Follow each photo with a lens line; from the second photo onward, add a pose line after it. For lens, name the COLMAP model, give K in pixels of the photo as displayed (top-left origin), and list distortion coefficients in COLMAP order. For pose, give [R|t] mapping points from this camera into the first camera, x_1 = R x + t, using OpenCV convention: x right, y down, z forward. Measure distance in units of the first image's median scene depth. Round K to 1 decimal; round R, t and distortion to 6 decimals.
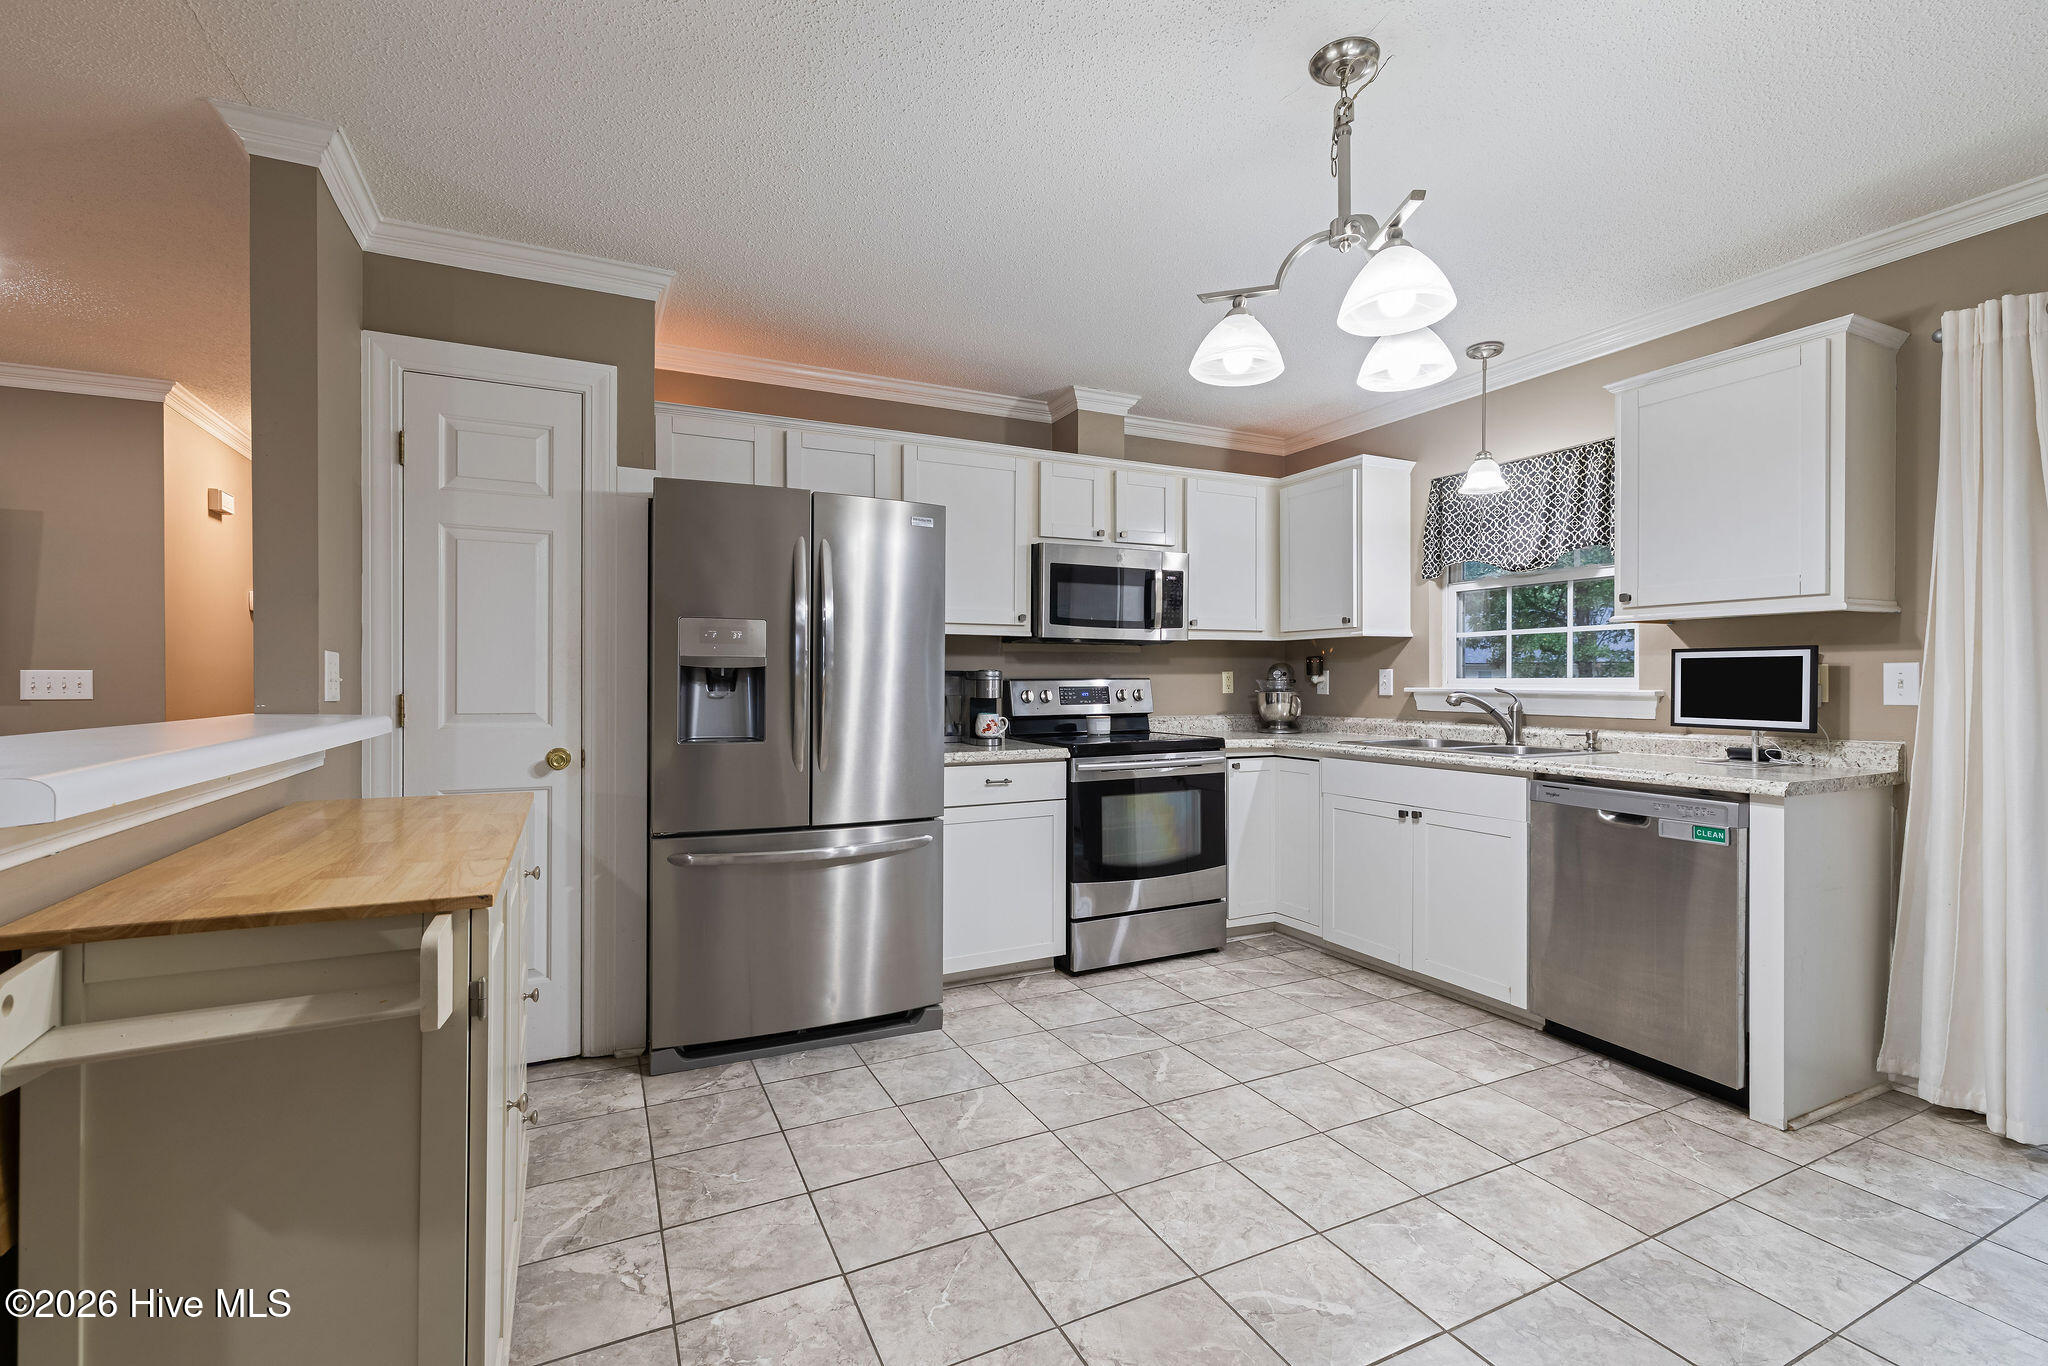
lens RADIAL K [[910.4, 0, 1023.7], [0, 910.4, 686.7], [0, 0, 1]] dist [-0.001275, 0.000678]
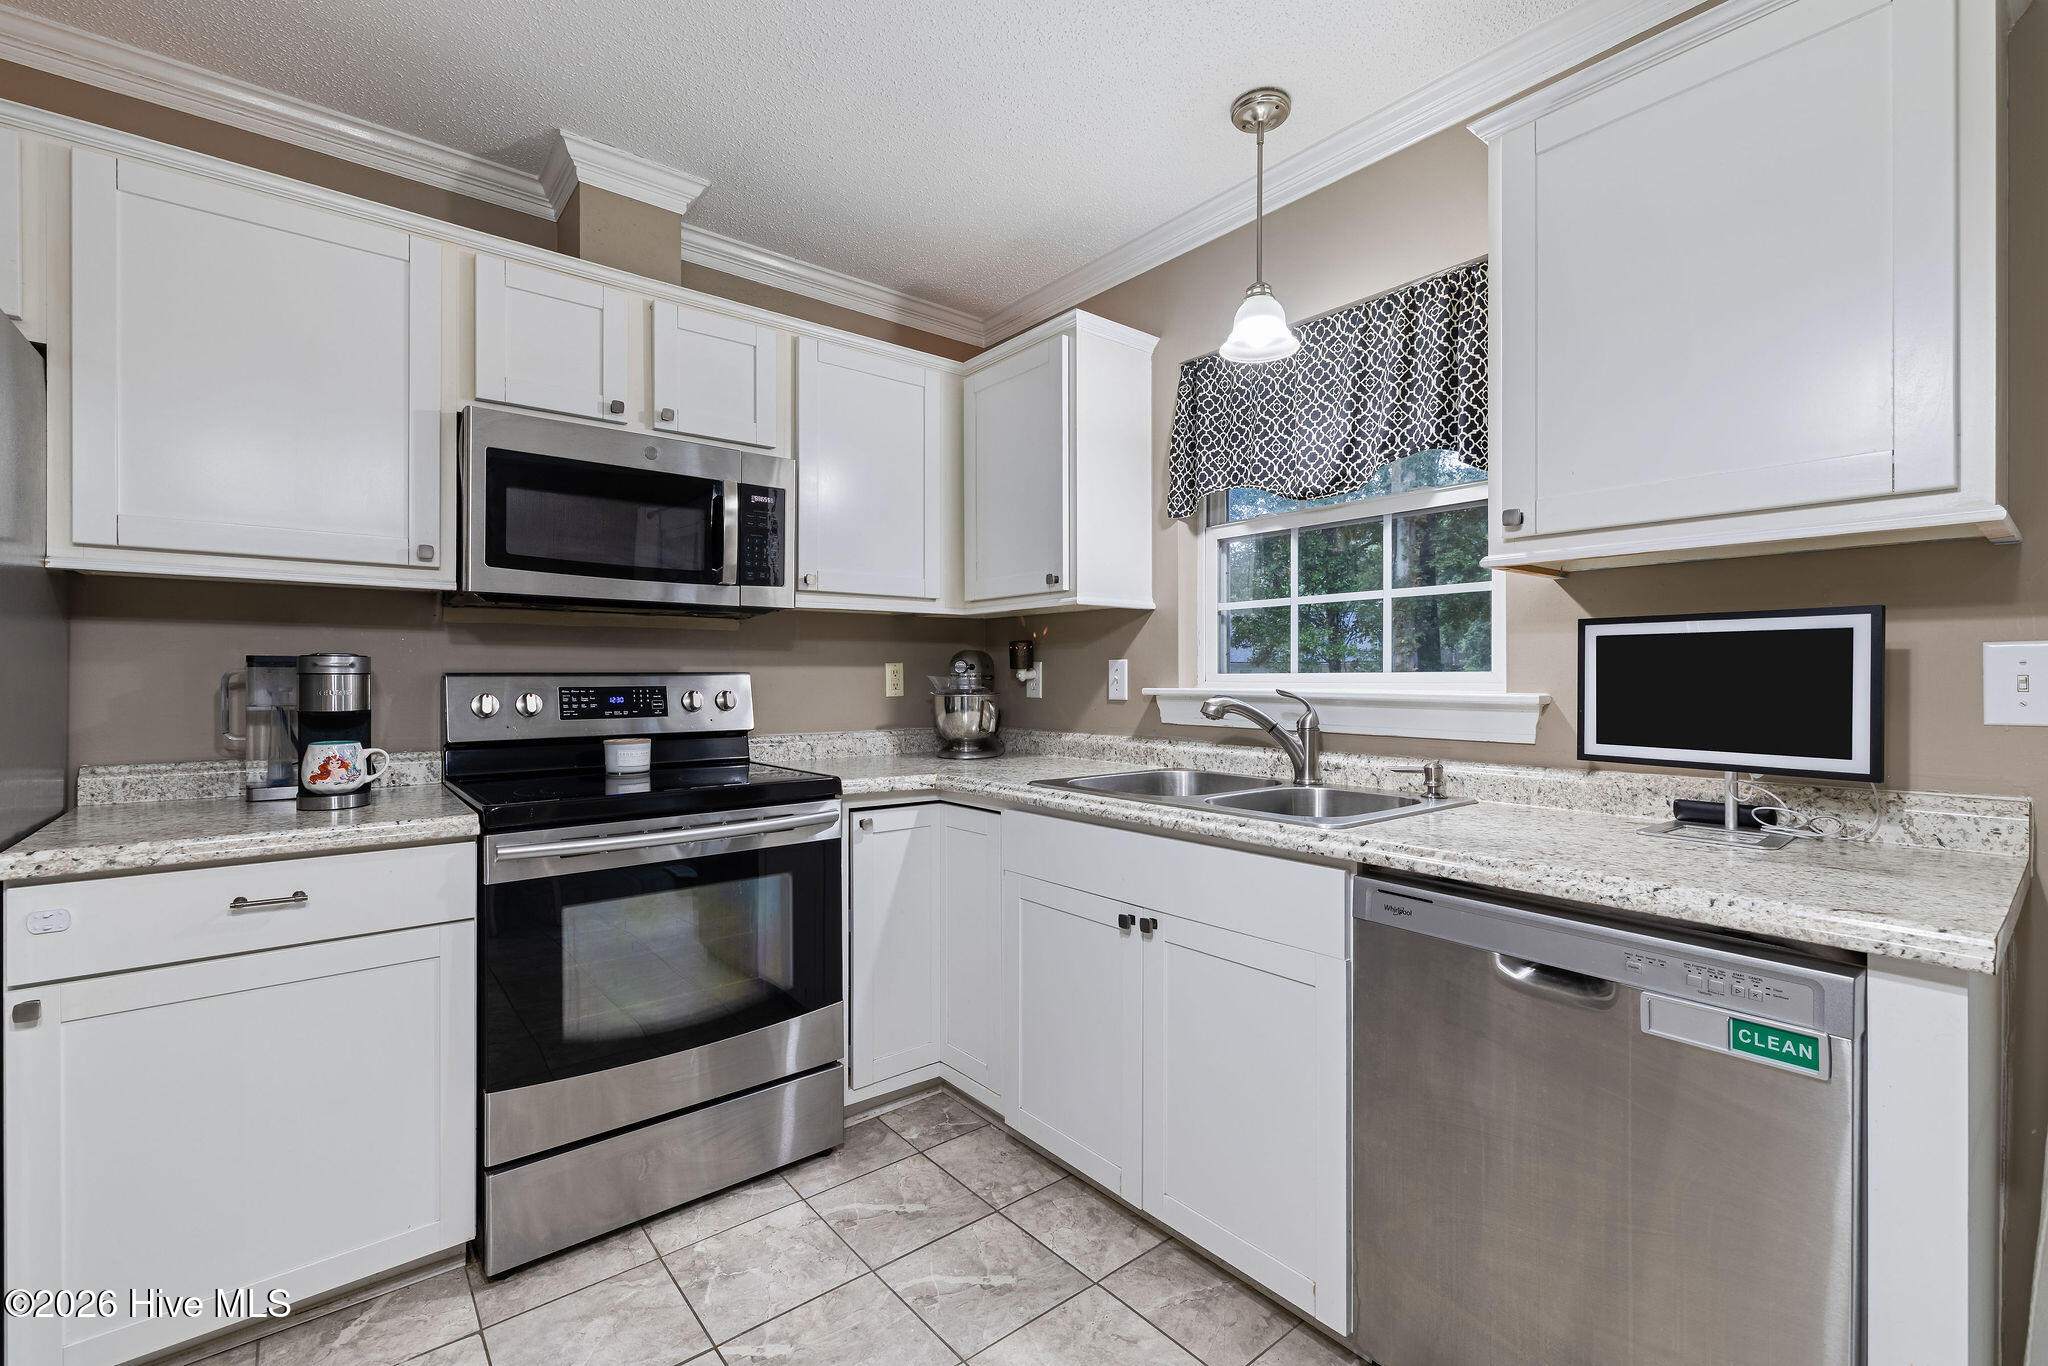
lens RADIAL K [[910.4, 0, 1027.7], [0, 910.4, 678.8], [0, 0, 1]] dist [-0.001275, 0.000678]
pose [[0.973003, 0.000811, 0.230793, 0.212687], [0.000505, 0.999984, -0.005642, -0.002116], [-0.230794, 0.005606, 0.972987, 0.439368]]
